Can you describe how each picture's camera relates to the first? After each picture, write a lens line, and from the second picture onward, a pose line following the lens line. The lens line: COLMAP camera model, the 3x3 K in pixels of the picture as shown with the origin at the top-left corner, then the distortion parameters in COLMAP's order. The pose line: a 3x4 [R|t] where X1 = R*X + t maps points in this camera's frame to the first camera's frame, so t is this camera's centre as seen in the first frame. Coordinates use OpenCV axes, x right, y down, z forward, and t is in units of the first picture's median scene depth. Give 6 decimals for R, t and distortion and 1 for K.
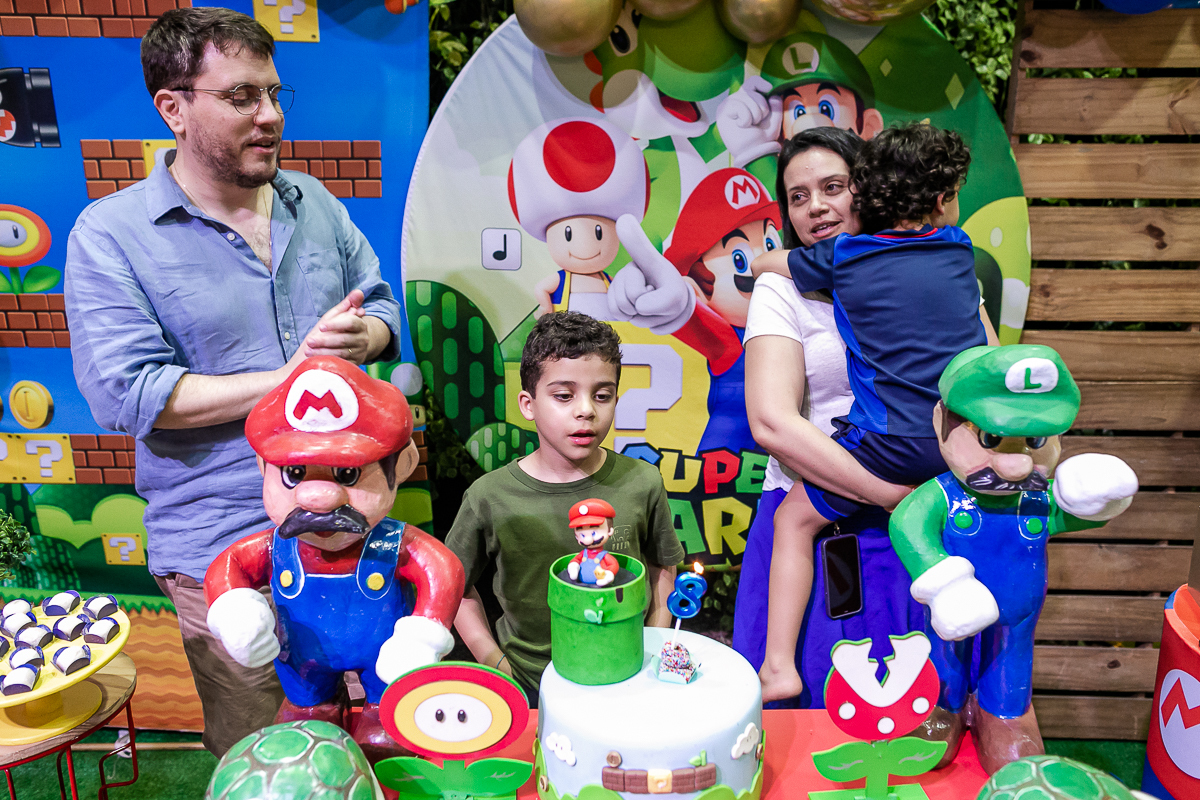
lens RADIAL K [[870.5, 0, 609.6], [0, 870.5, 383.2], [0, 0, 1]] dist [-0.052040, 0.048545]
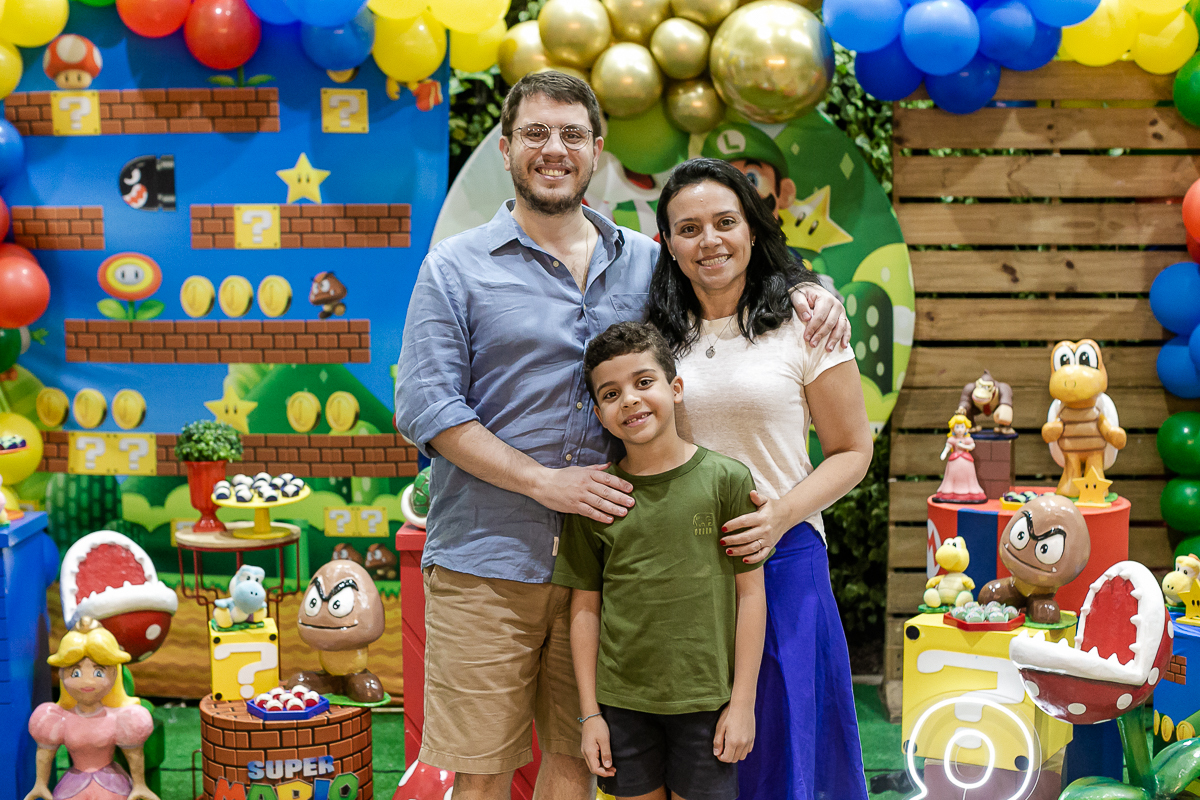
lens RADIAL K [[1896.9, 0, 596.1], [0, 1896.9, 443.9], [0, 0, 1]] dist [-0.136827, 0.150828]
pose [[0.999980, -0.004534, -0.004392, 0.025819], [0.004004, 0.993484, -0.113903, 0.407479], [0.004880, 0.113883, 0.993482, -1.802252]]
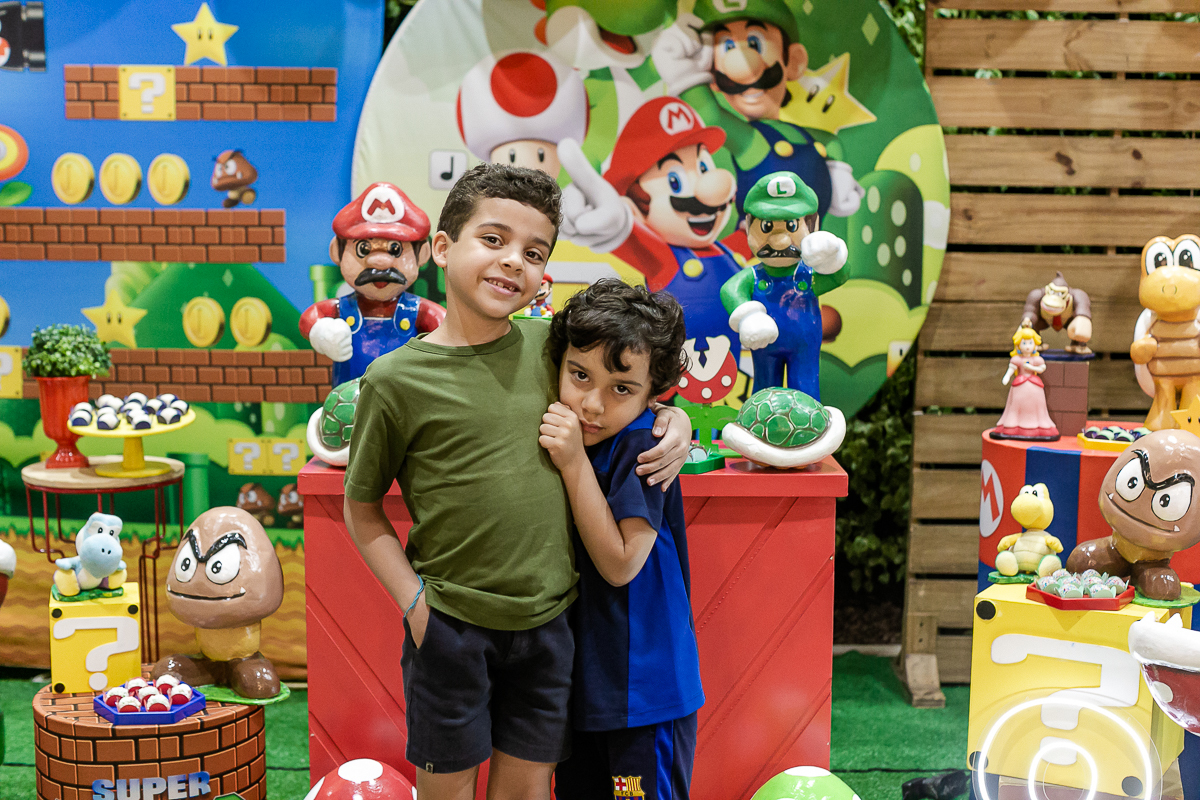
lens RADIAL K [[1810.4, 0, 601.0], [0, 1810.4, 424.5], [0, 0, 1]] dist [-0.177019, 0.429781]
pose [[0.999637, 0.005434, 0.026391, 0.004246], [-0.002947, 0.995625, -0.093388, 0.363491], [-0.026783, 0.093276, 0.995280, -1.173224]]
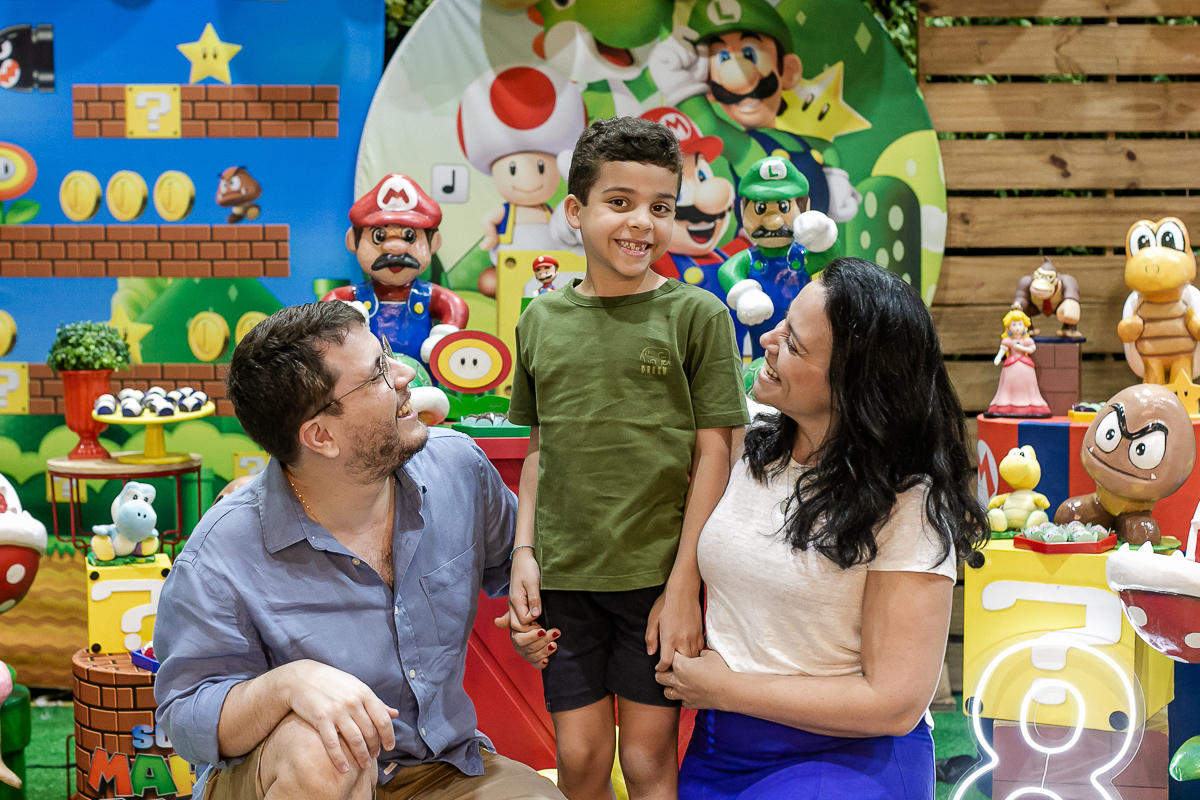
lens RADIAL K [[2064.4, 0, 573.3], [0, 2064.4, 400.0], [0, 0, 1]] dist [-0.161432, 0.357021]
pose [[0.999842, -0.009098, 0.015279, -0.014678], [0.011485, 0.986358, -0.164215, 0.536538], [-0.013577, 0.164365, 0.986306, -1.482875]]
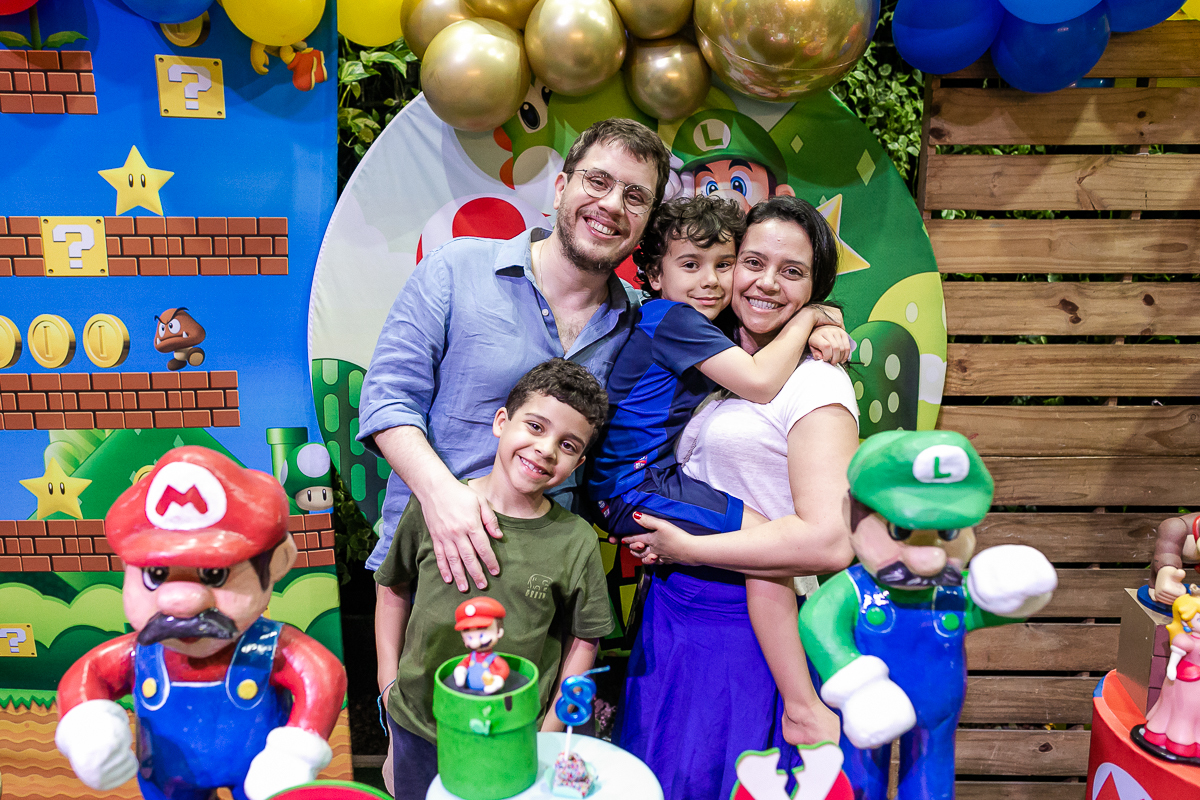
lens RADIAL K [[867.1, 0, 562.6], [0, 867.1, 404.7], [0, 0, 1]] dist [-0.053767, 0.052622]
pose [[0.999684, -0.005927, 0.024440, 0.022847], [0.007316, 0.998338, -0.057159, -0.009900], [-0.024061, 0.057320, 0.998066, 0.029139]]
